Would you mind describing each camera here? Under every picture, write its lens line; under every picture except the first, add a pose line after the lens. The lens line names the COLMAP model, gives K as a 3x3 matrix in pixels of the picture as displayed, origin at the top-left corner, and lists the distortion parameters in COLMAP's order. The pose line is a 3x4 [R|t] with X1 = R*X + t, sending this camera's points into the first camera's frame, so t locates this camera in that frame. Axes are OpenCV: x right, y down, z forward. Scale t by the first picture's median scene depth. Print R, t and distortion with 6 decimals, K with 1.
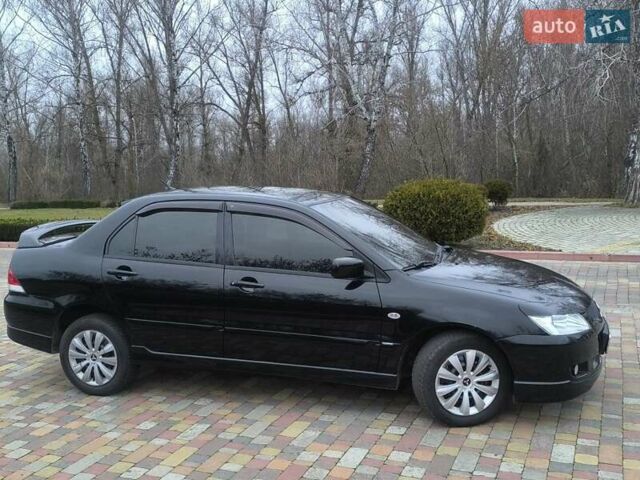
lens RADIAL K [[674.6, 0, 320.0], [0, 674.6, 240.0], [0, 0, 1]] dist [0.051973, -0.024028]
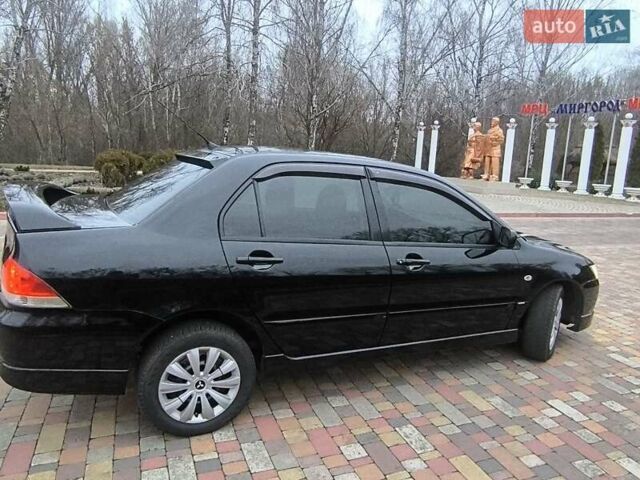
lens RADIAL K [[487.8, 0, 320.0], [0, 487.8, 240.0], [0, 0, 1]] dist [-0.026778, 0.007195]
pose [[0.706206, -0.060741, 0.705396, -0.614359], [0.002642, 0.996532, 0.083165, -0.016124], [-0.708001, -0.056868, 0.703918, 0.596944]]
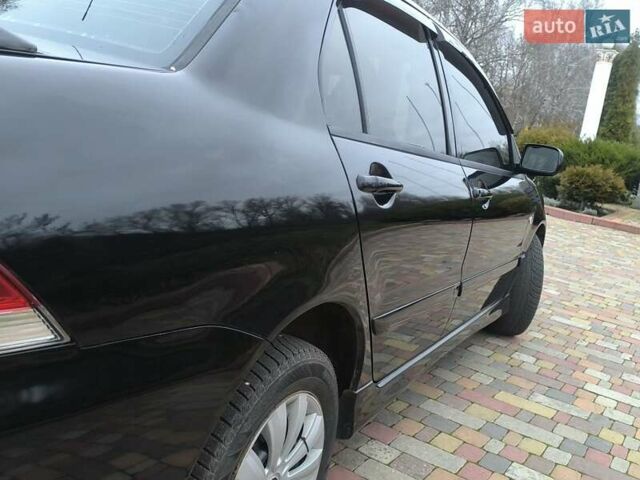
lens RADIAL K [[674.6, 0, 320.0], [0, 674.6, 240.0], [0, 0, 1]] dist [0.051973, -0.024028]
pose [[0.154582, -0.131912, 0.979134, -0.620208], [-0.041672, 0.989294, 0.139859, 0.030892], [-0.987101, -0.062422, 0.147430, 0.986733]]
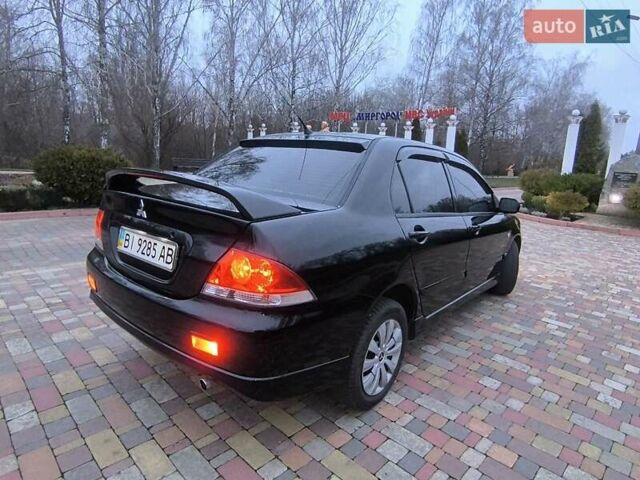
lens RADIAL K [[401.9, 0, 320.0], [0, 401.9, 240.0], [0, 0, 1]] dist [-0.022239, 0.004437]
pose [[0.344504, -0.138283, 0.928544, -0.773364], [0.043580, 0.990381, 0.131323, -0.011569], [-0.937773, -0.004776, 0.347217, 0.953293]]
